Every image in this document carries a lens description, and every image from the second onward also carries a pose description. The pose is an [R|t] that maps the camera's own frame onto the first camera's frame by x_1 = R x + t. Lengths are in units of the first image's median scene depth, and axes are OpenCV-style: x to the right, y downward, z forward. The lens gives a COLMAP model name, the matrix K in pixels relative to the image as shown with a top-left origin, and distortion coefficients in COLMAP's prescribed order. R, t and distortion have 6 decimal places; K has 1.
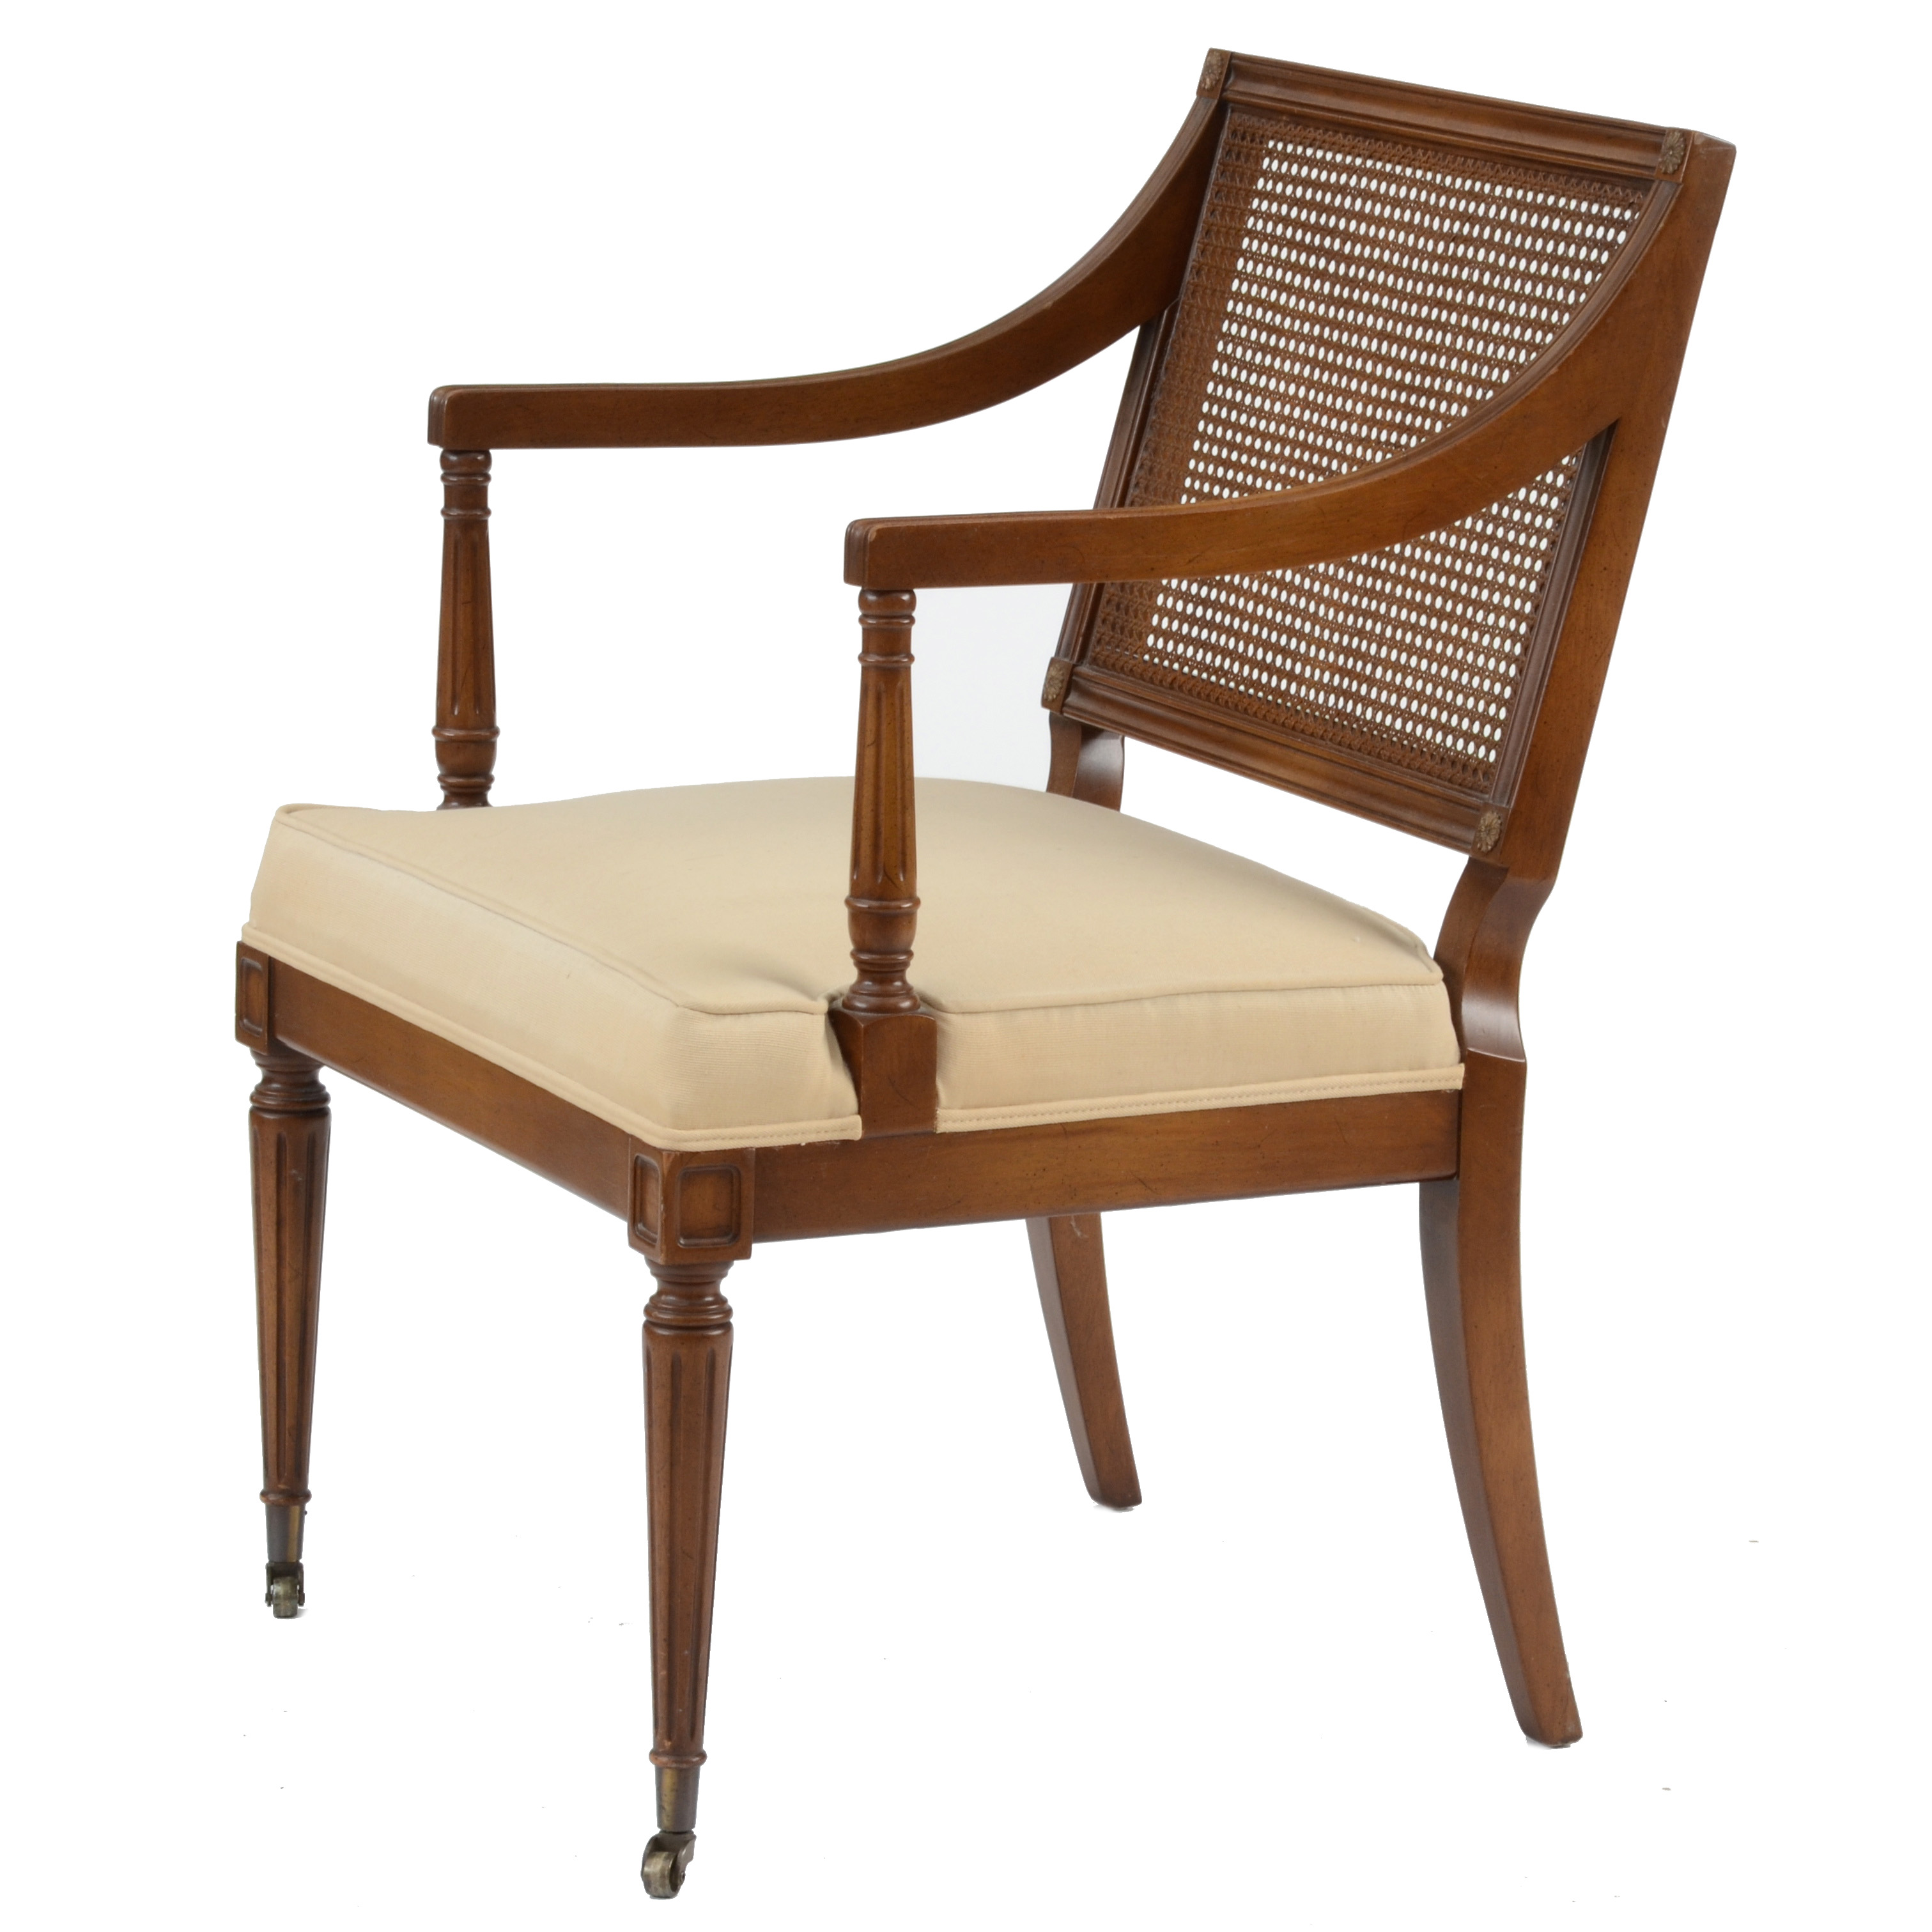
lens RADIAL K [[8564.3, 0, 887.3], [0, 8564.3, 966.0], [0, 0, 1]] dist [0.797383, 2.061010]
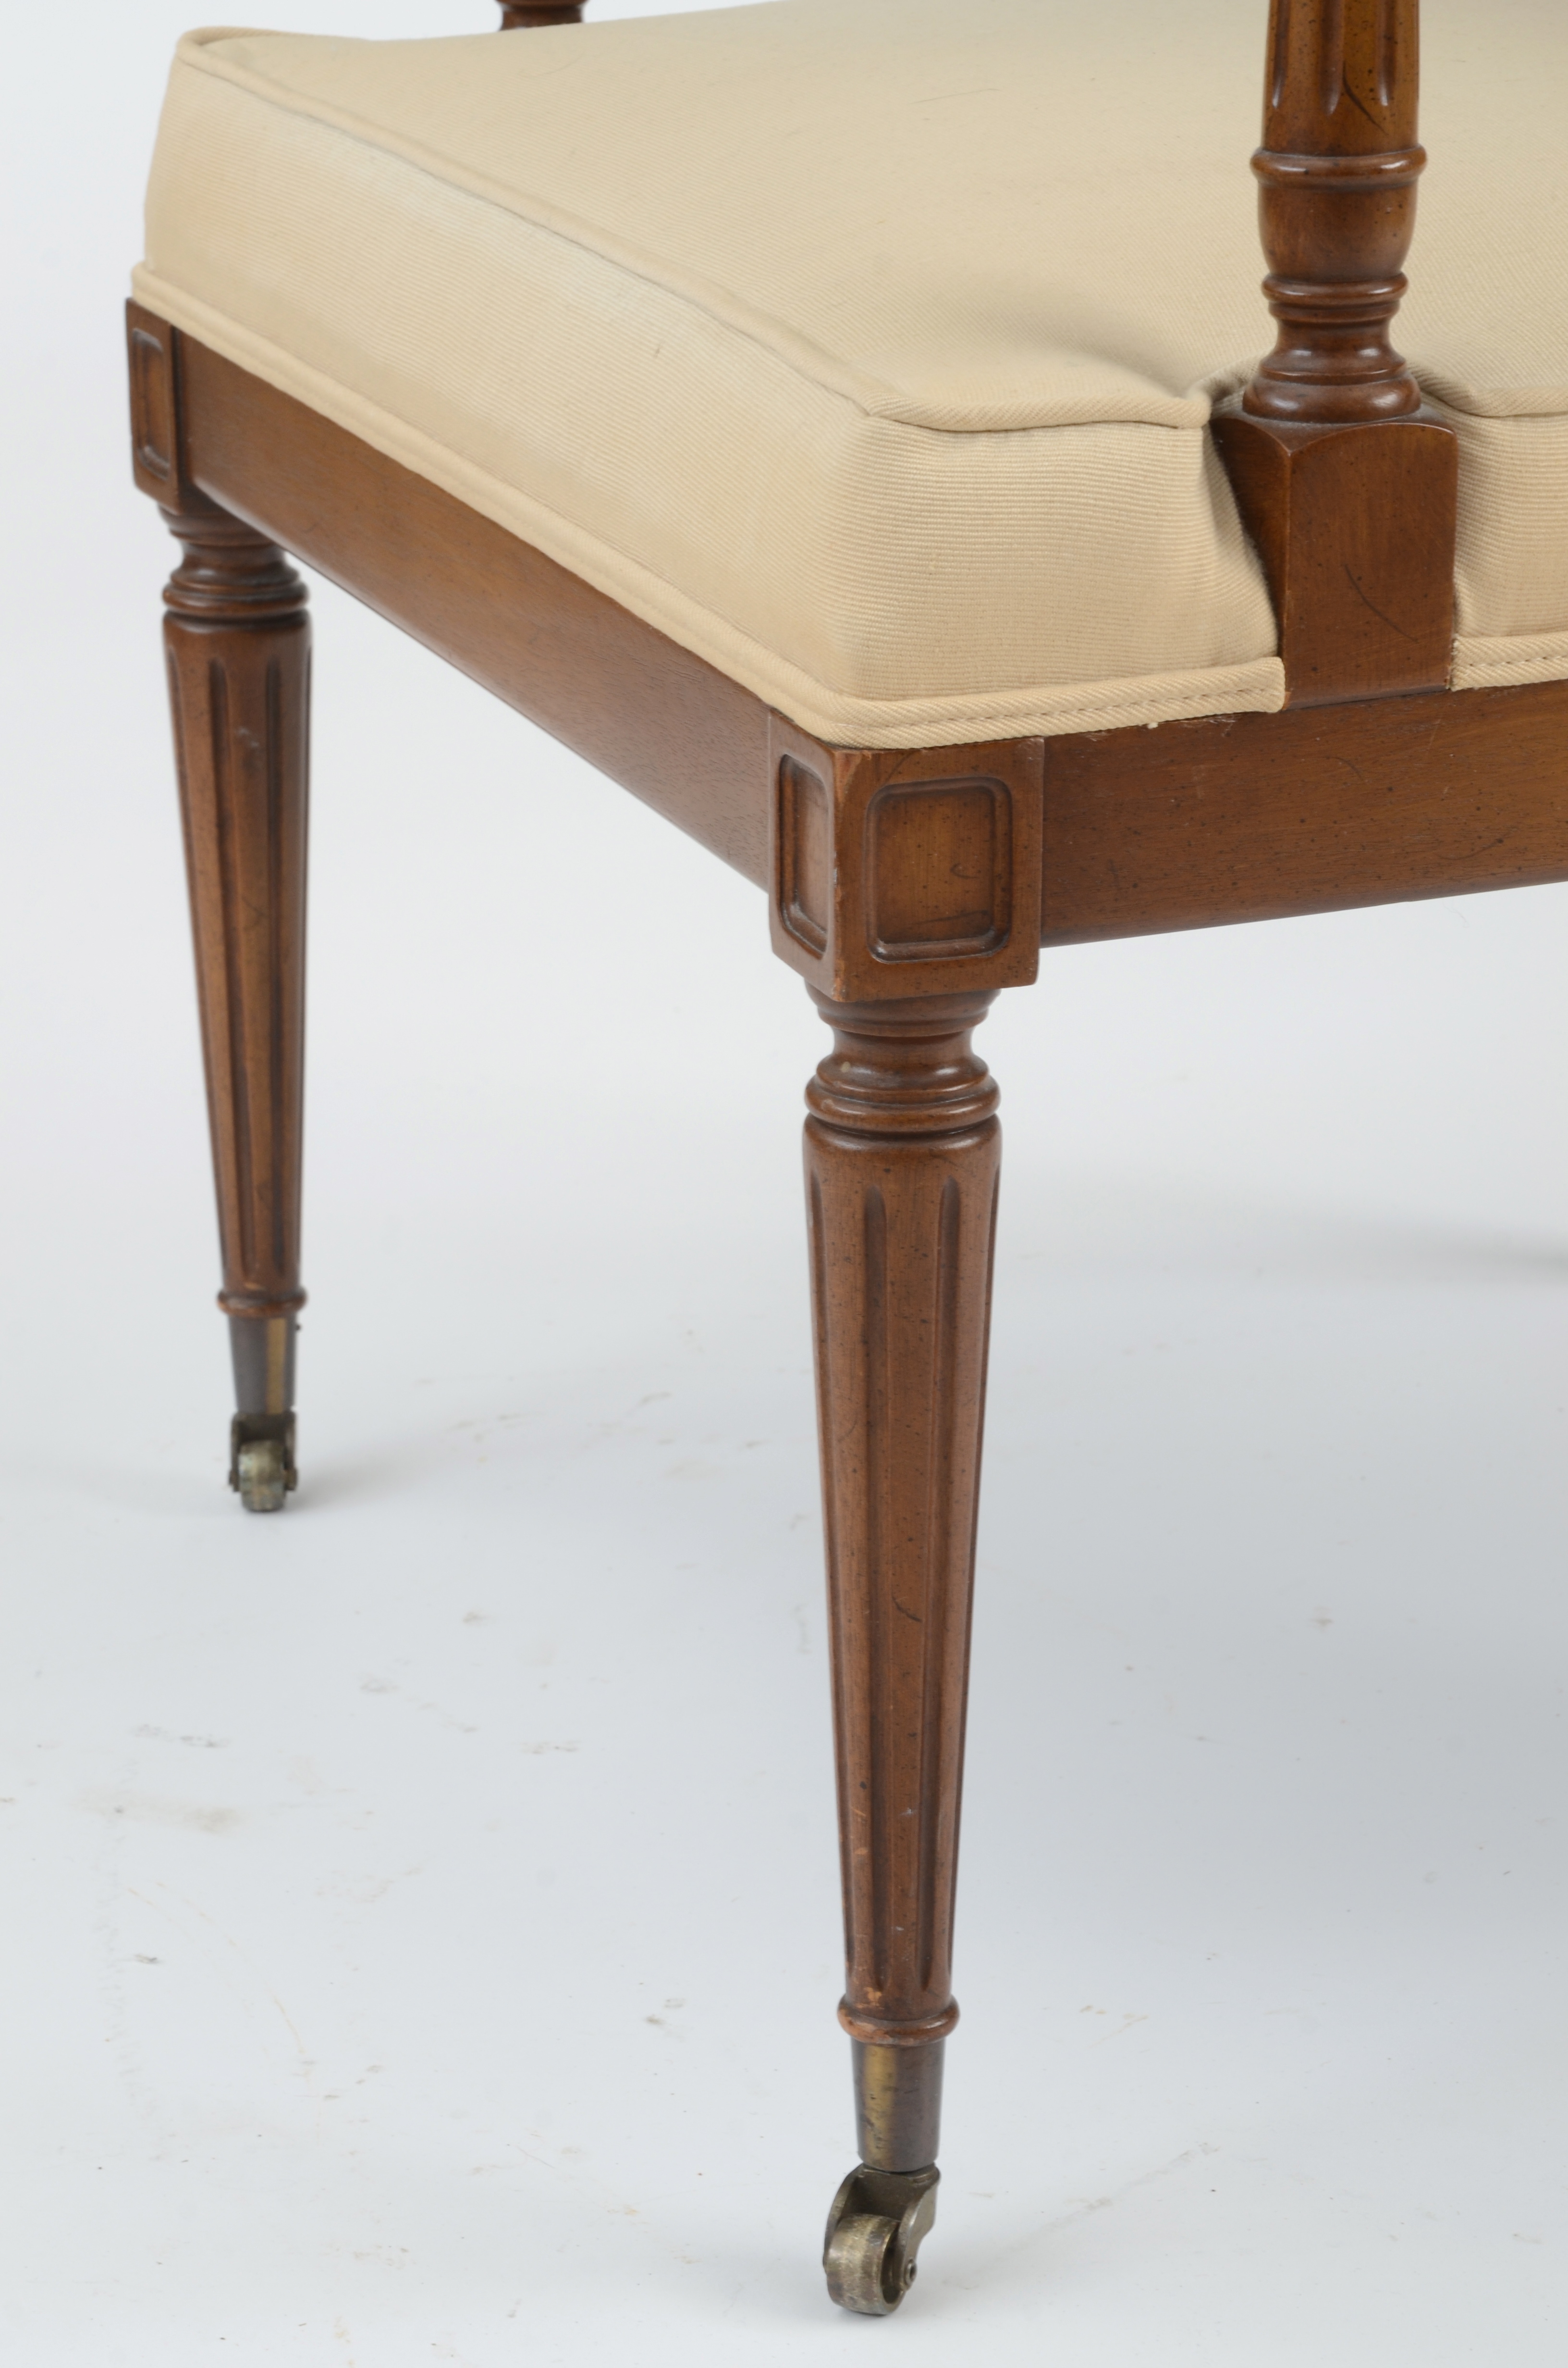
lens RADIAL K [[6312.5, 0, 782.0], [0, 6312.5, 1246.1], [0, 0, 1]] dist [0.557584, 1.174388]
pose [[0.996884, -0.001889, -0.078862, -0.002922], [0.012303, 0.991203, 0.131777, 0.003647], [0.077919, -0.132336, 0.988137, 0.644043]]
